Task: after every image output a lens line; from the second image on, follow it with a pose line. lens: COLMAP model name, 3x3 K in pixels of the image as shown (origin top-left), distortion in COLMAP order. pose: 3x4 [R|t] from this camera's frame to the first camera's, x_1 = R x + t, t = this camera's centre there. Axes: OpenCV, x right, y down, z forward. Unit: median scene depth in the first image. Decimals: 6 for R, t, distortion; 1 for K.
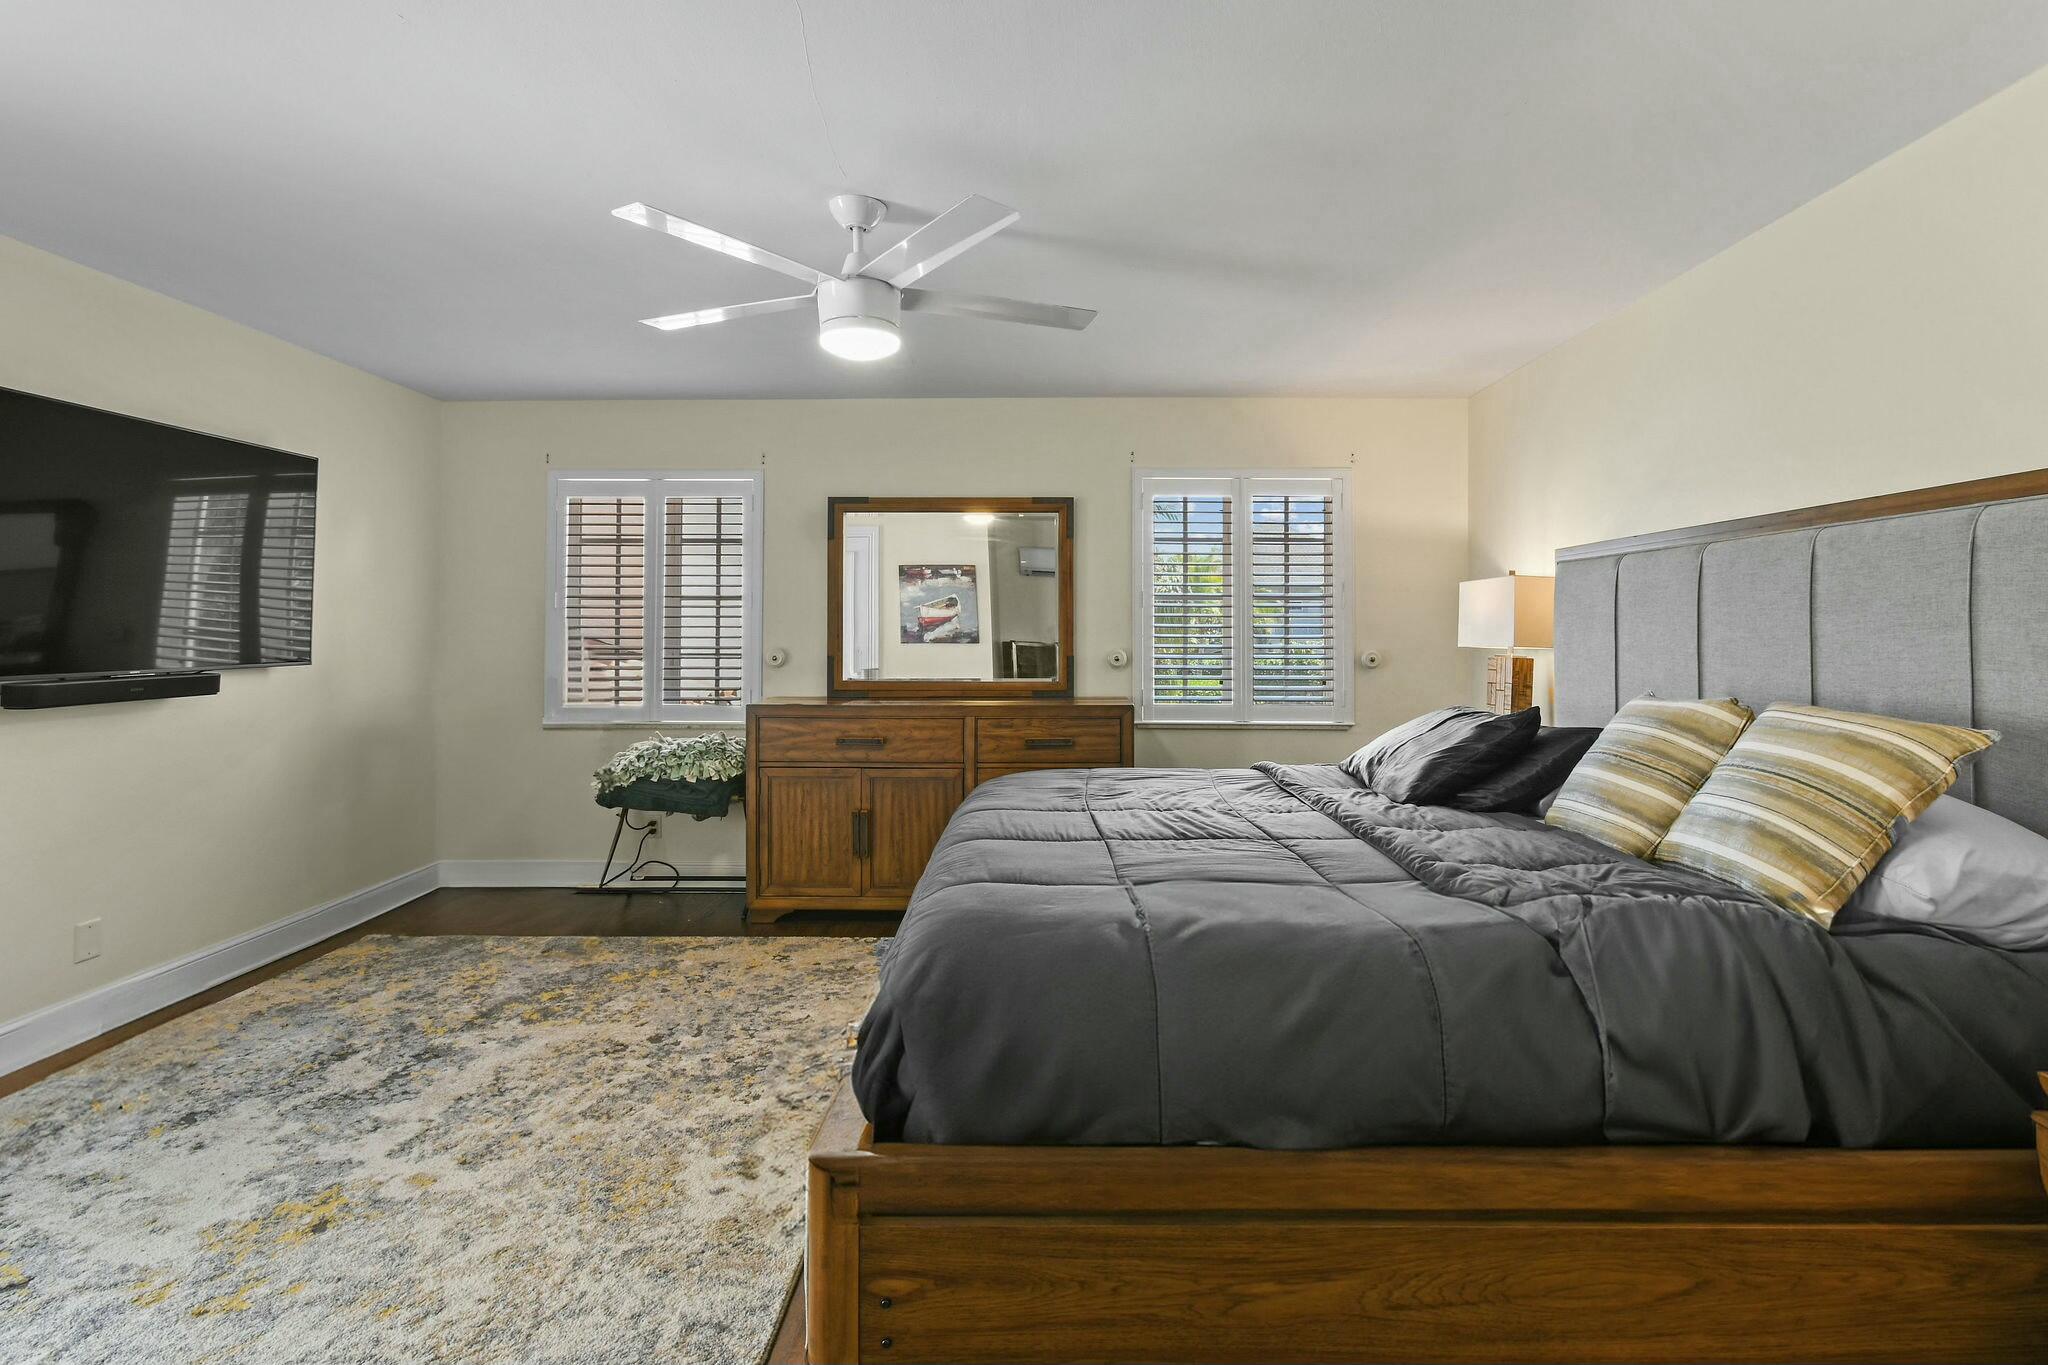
lens RADIAL K [[947.0, 0, 1027.5], [0, 947.0, 629.8], [0, 0, 1]] dist [-0.001173, -0.000880]
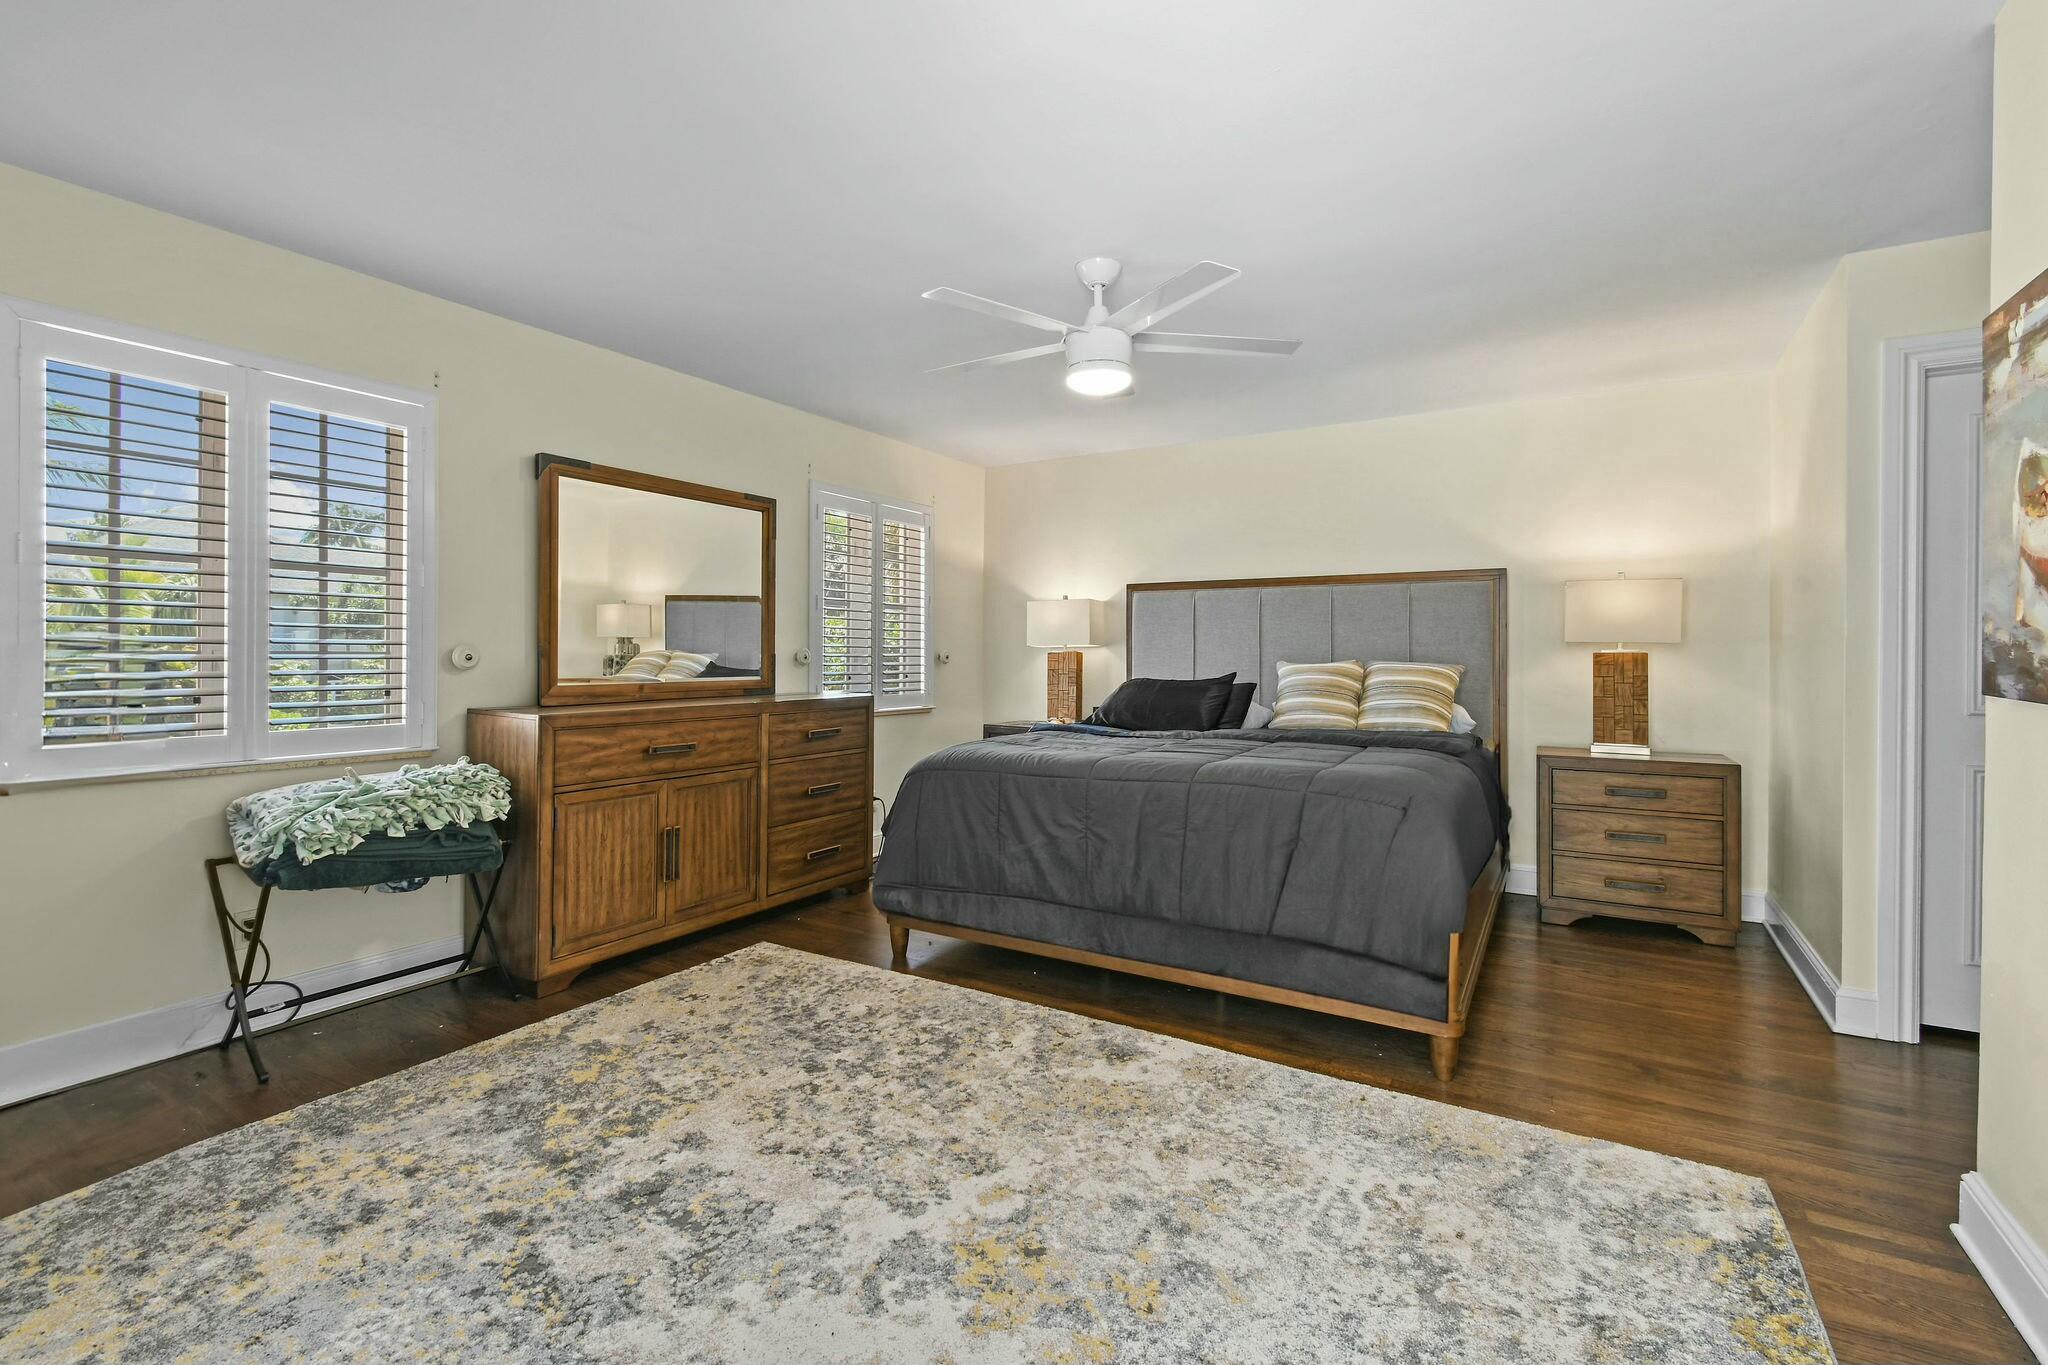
lens RADIAL K [[899.2, 0, 1074.2], [0, 899.2, 665.1], [0, 0, 1]] dist [-0.000394, -0.000301]
pose [[0.494584, -0.013308, 0.869028, -0.866341], [-0.000707, 0.999876, 0.015715, 0.032909], [-0.869129, -0.008387, 0.494513, 0.320830]]
